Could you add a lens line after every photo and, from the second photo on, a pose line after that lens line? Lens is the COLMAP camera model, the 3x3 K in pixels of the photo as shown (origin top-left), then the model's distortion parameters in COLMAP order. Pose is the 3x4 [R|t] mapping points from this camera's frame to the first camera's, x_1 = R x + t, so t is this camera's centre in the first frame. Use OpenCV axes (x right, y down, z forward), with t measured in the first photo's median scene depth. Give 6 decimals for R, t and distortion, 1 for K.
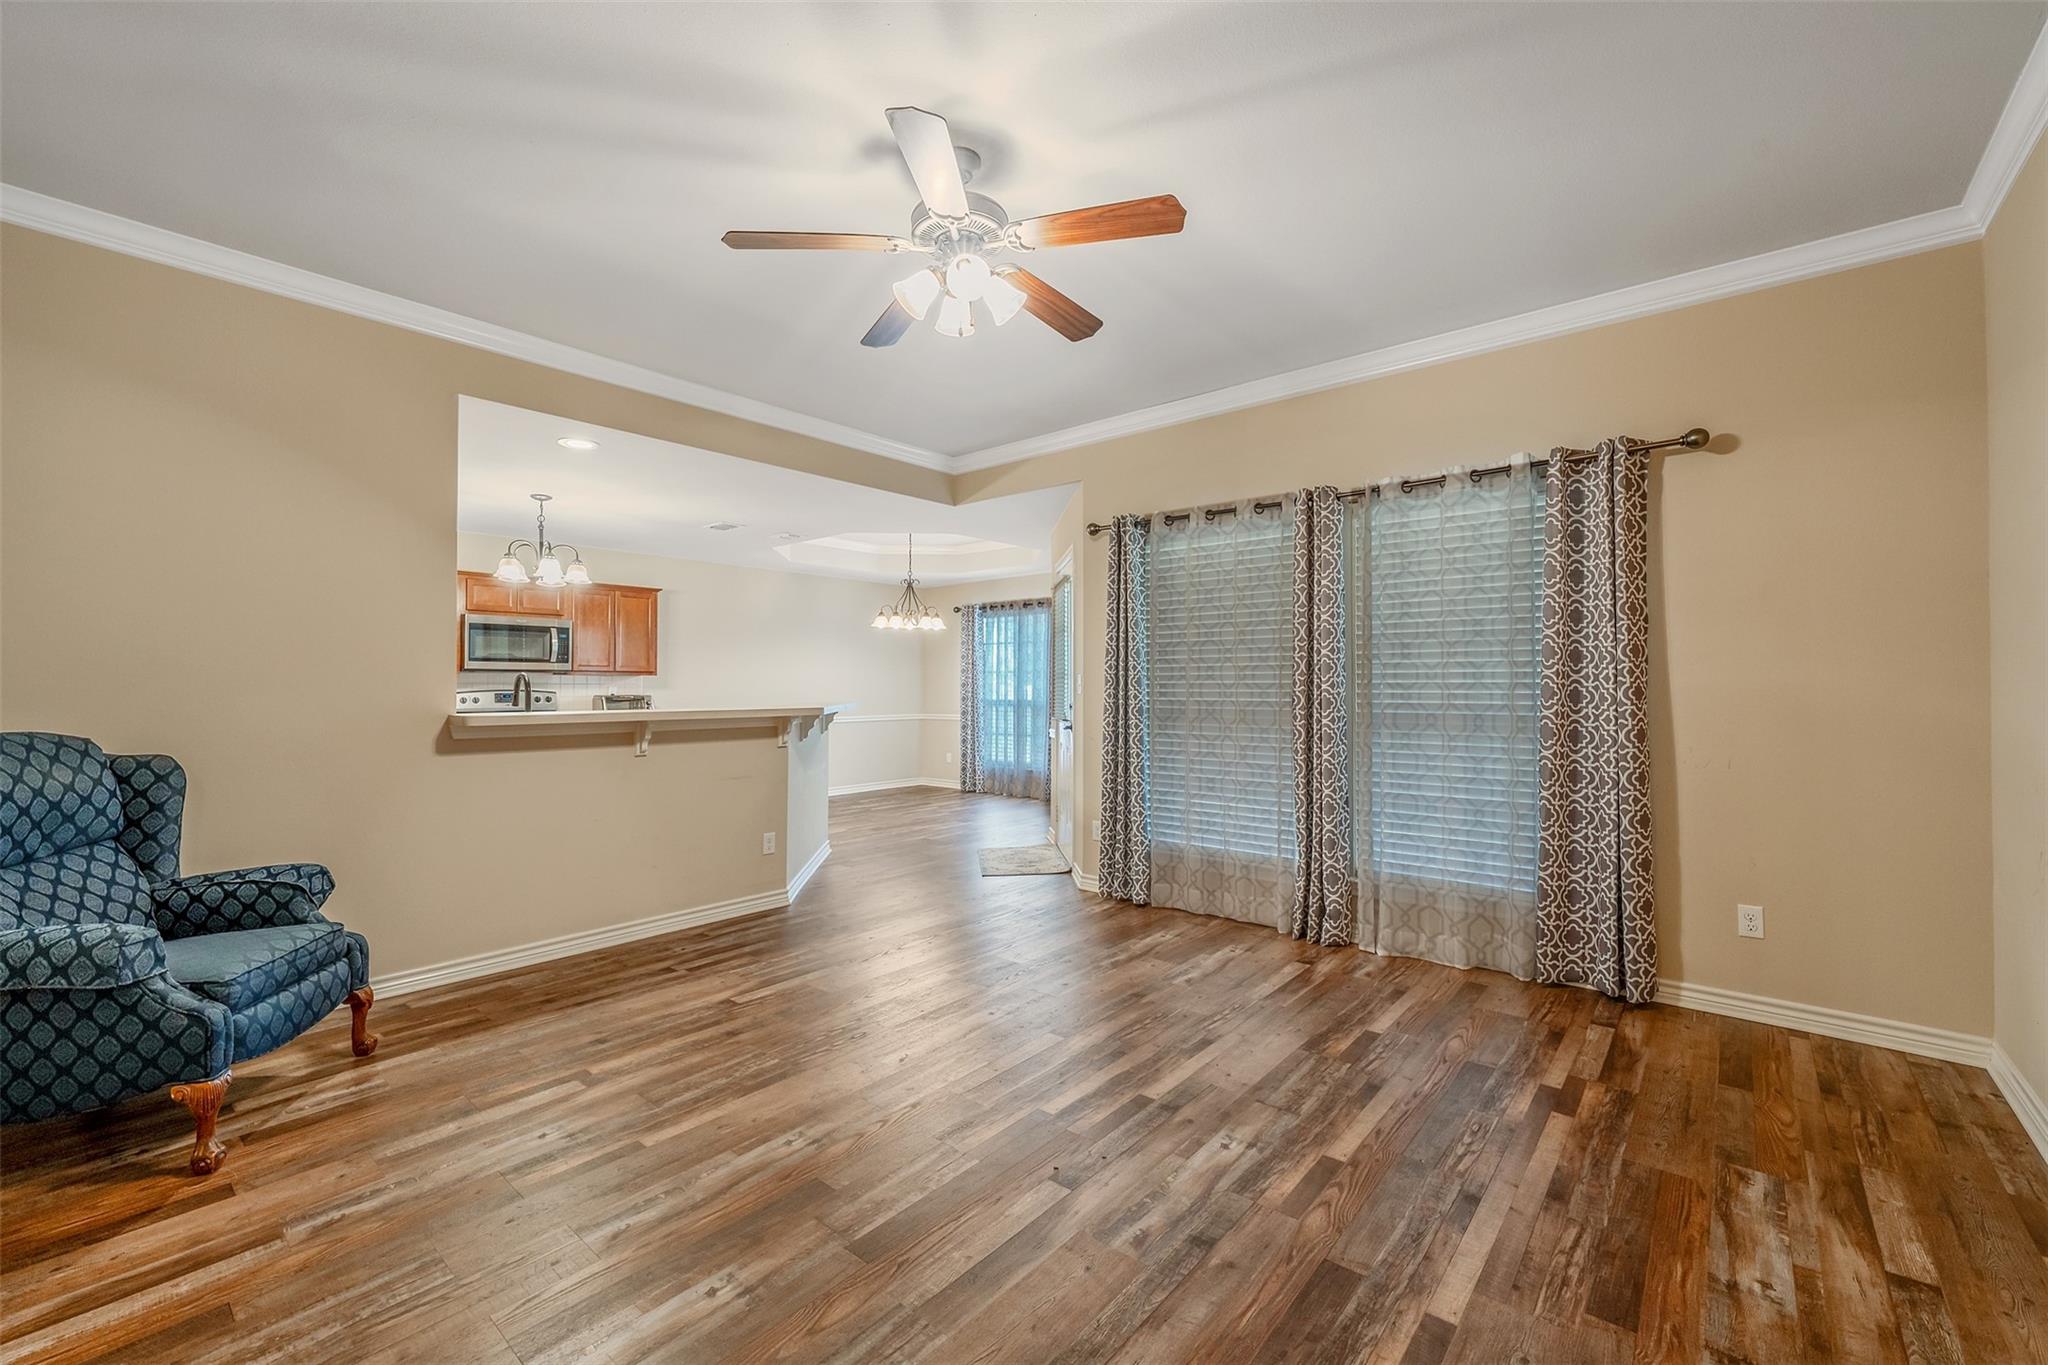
lens RADIAL K [[853.1, 0, 1024.6], [0, 853.1, 679.4], [0, 0, 1]] dist [-0.001055, -0.000123]
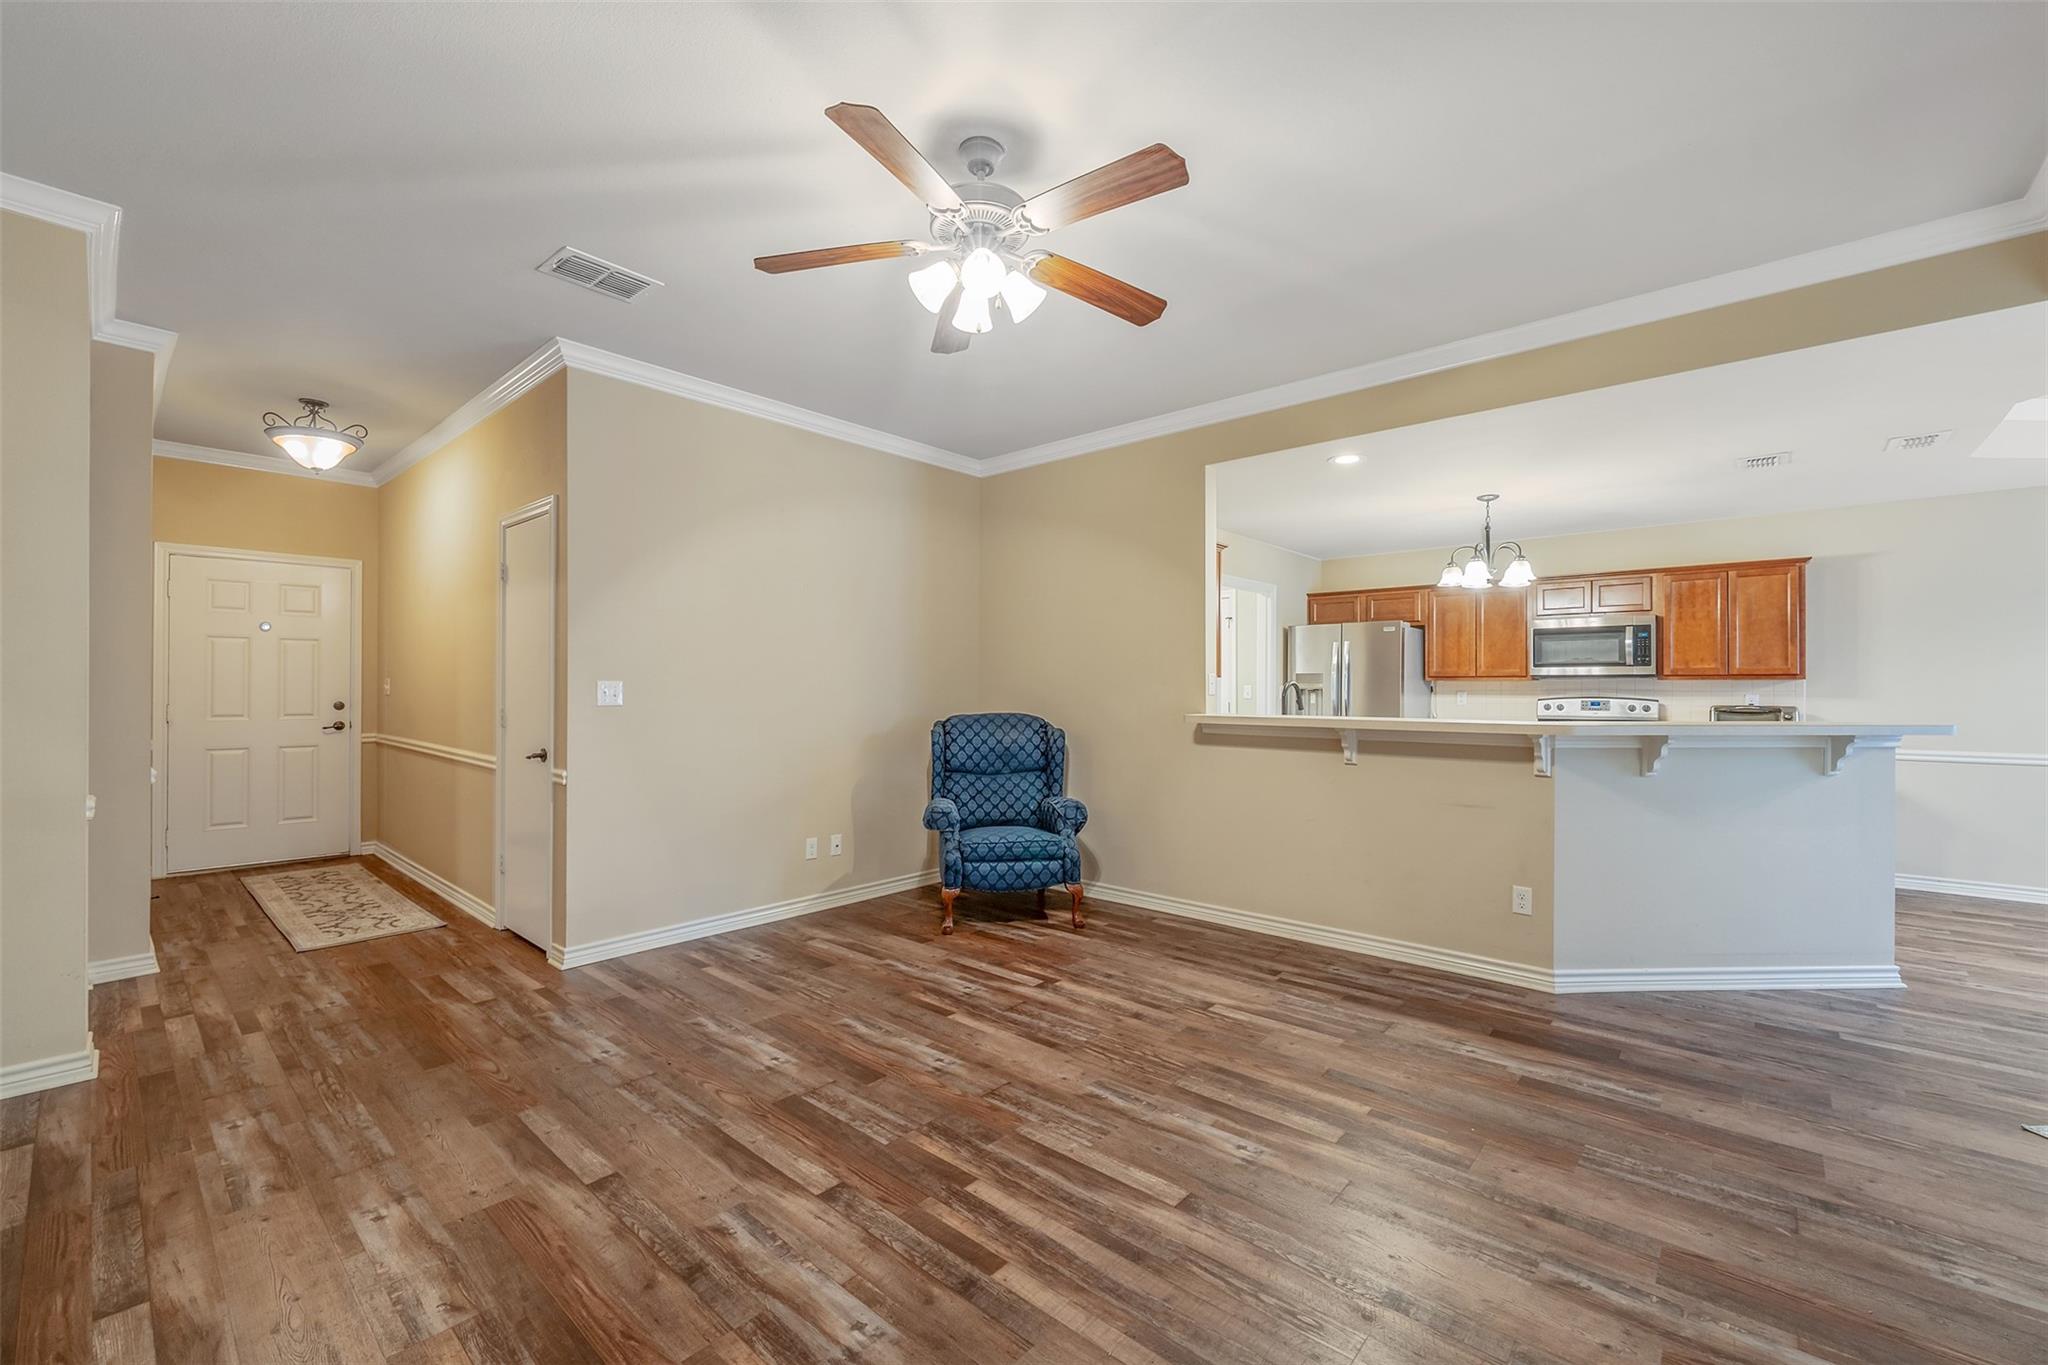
lens RADIAL K [[853.1, 0, 1024.7], [0, 853.1, 686.2], [0, 0, 1]] dist [-0.001055, -0.000123]
pose [[-0.039882, -0.003630, -0.999198, 0.851251], [0.003908, 0.999985, -0.003789, 0.004331], [0.999197, -0.004056, -0.039868, 1.042726]]
